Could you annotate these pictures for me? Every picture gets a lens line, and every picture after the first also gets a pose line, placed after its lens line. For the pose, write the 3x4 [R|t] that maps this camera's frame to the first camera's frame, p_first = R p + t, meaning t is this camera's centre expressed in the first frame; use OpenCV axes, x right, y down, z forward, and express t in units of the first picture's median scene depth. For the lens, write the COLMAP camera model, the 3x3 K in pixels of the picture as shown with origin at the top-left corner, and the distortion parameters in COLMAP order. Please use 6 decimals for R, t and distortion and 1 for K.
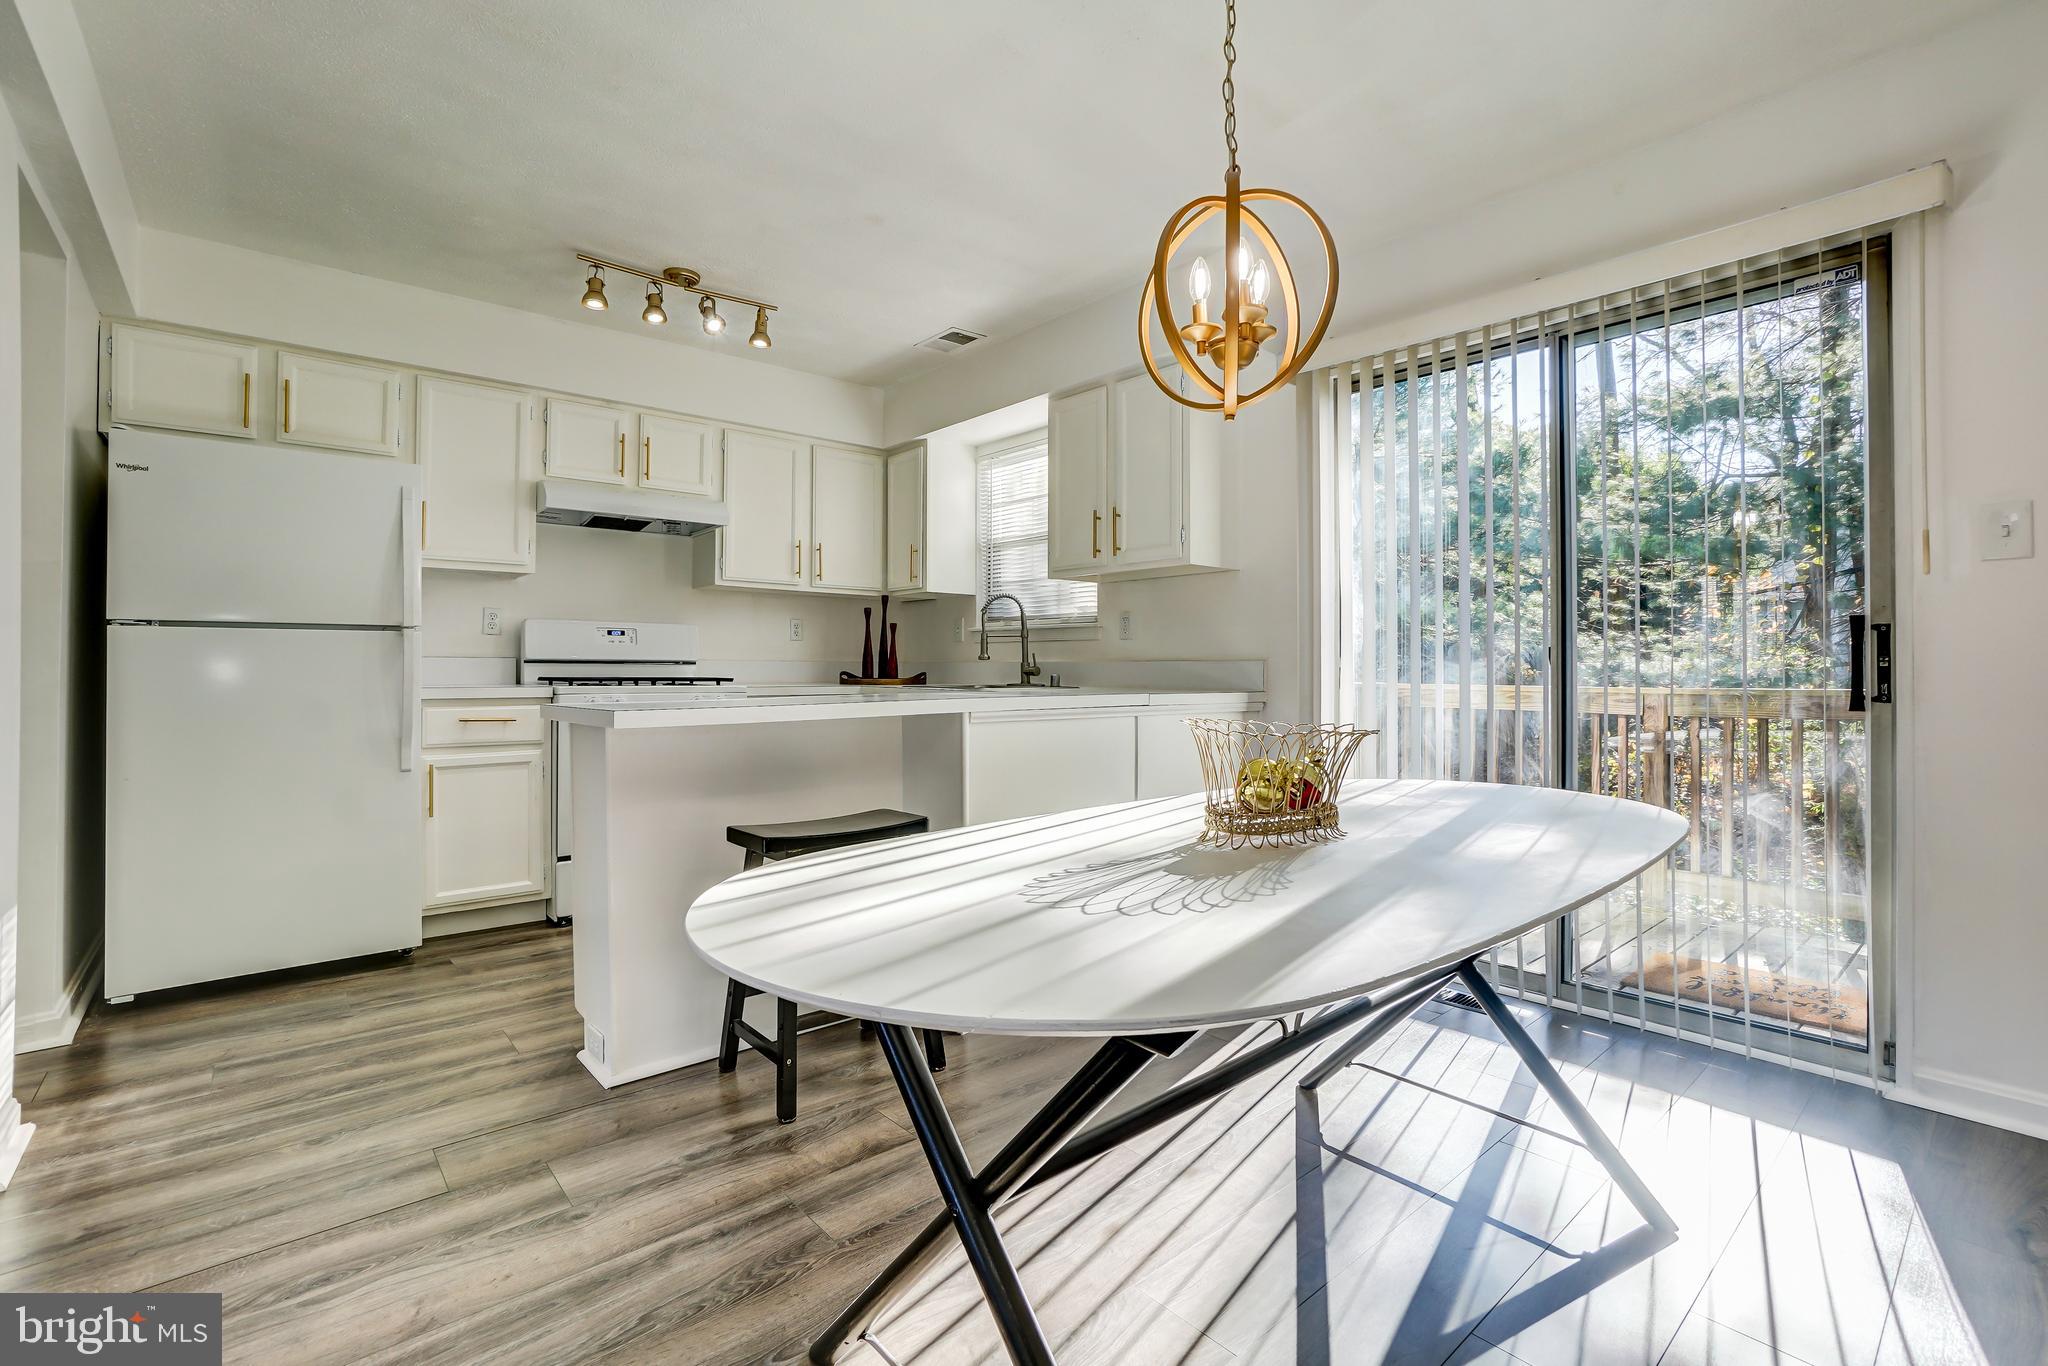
lens RADIAL K [[953.8, 0, 1050.2], [0, 953.8, 670.7], [0, 0, 1]] dist [0.001032, 0.000186]
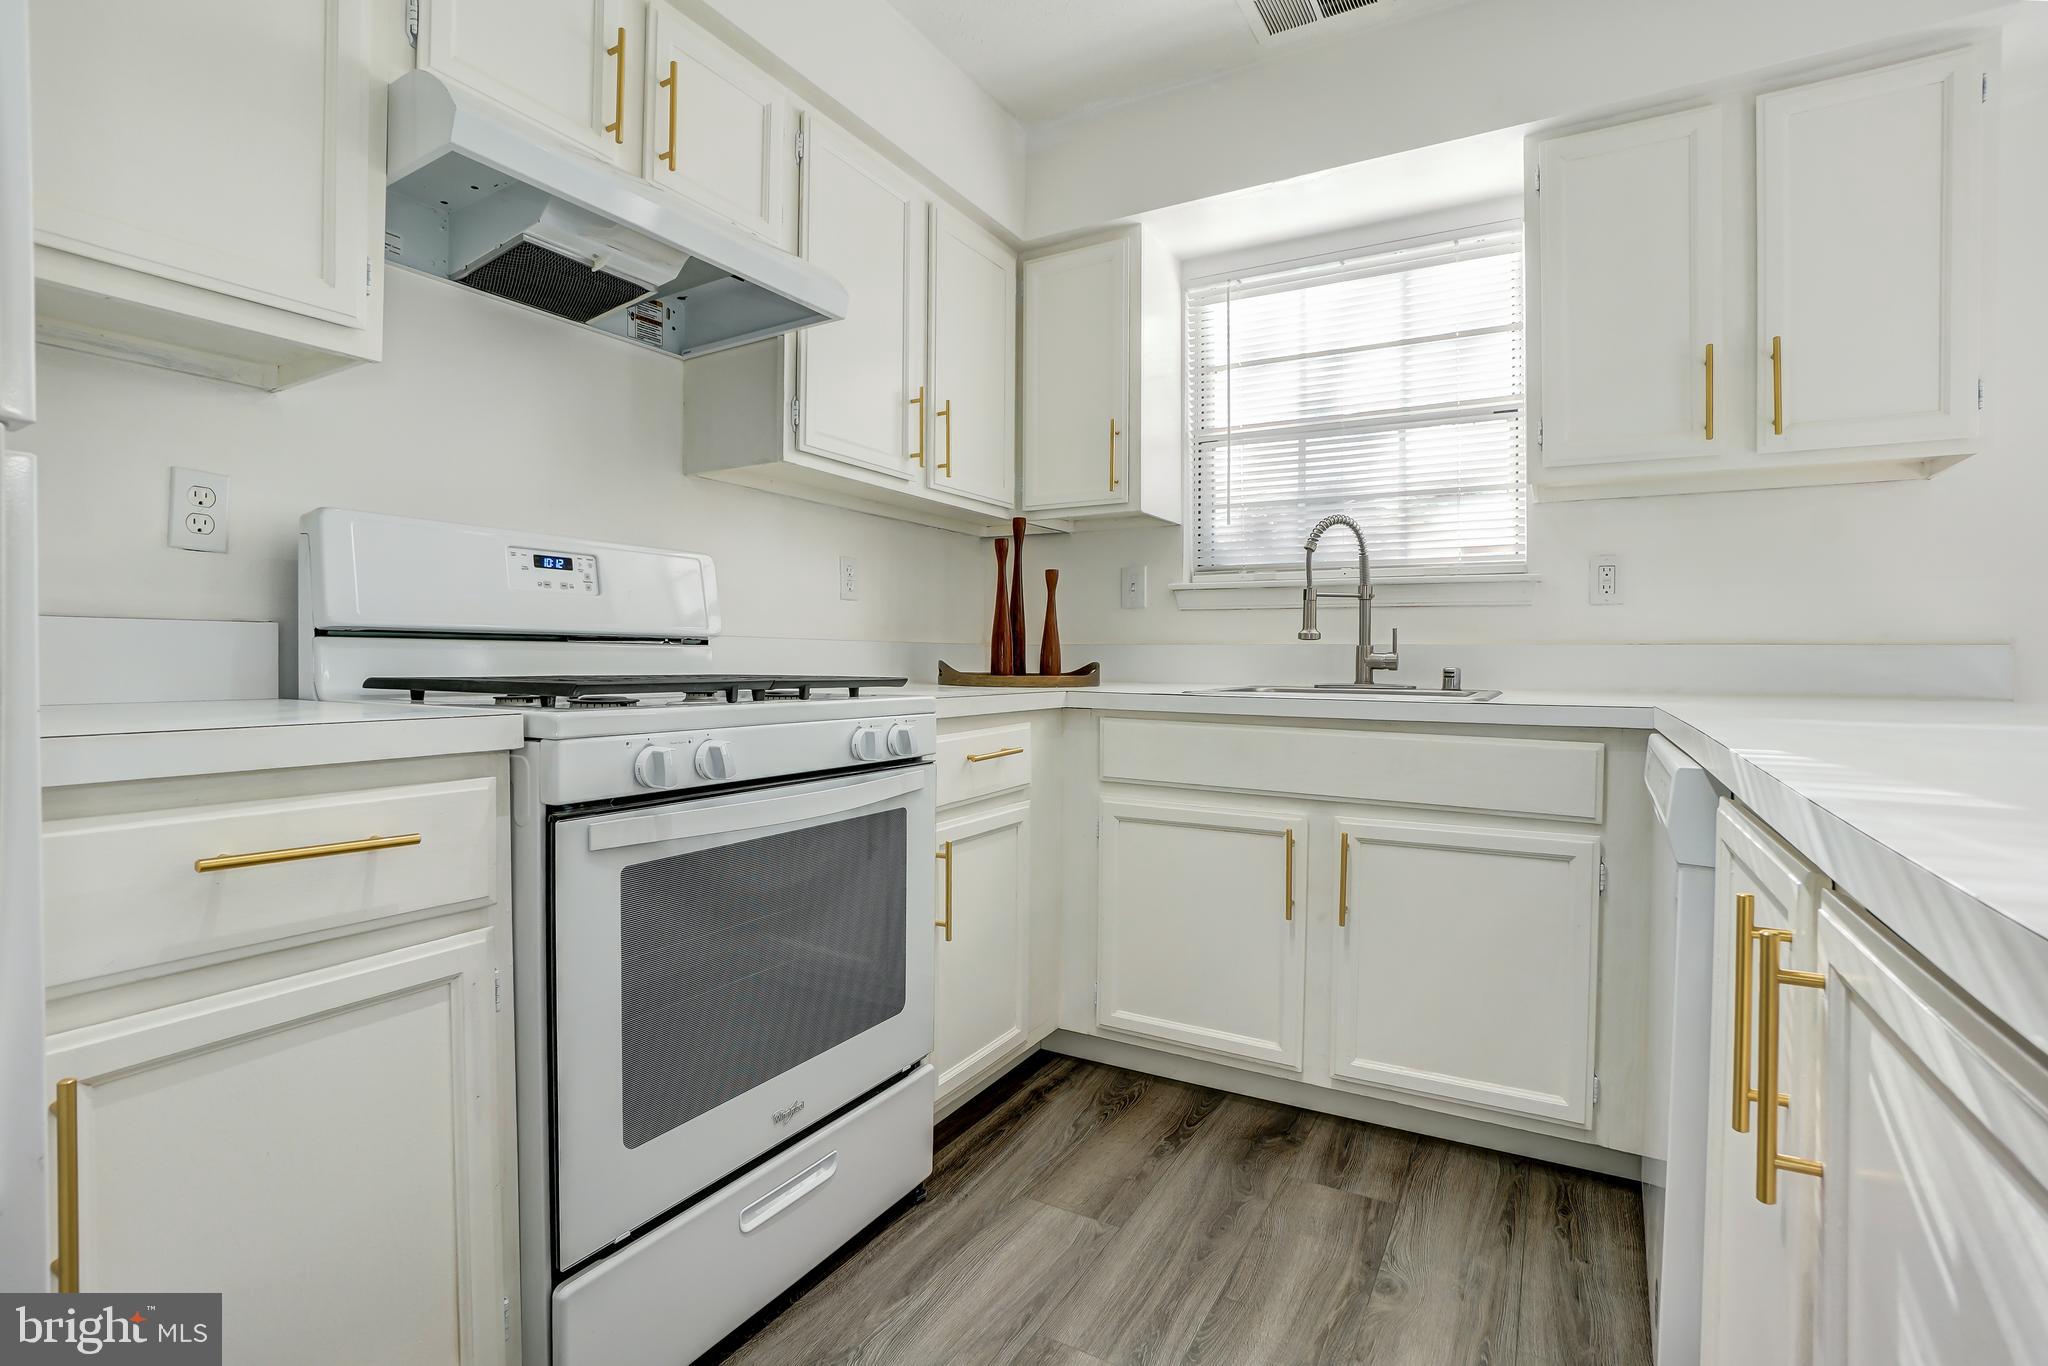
lens RADIAL K [[920.4, 0, 984.9], [0, 920.4, 685.5], [0, 0, 1]] dist [-0.027531, 0.000221]
pose [[0.942934, -0.006572, 0.332915, -0.411006], [-0.005323, 0.999380, 0.034805, -0.003096], [-0.332938, -0.034591, 0.942314, 0.581475]]
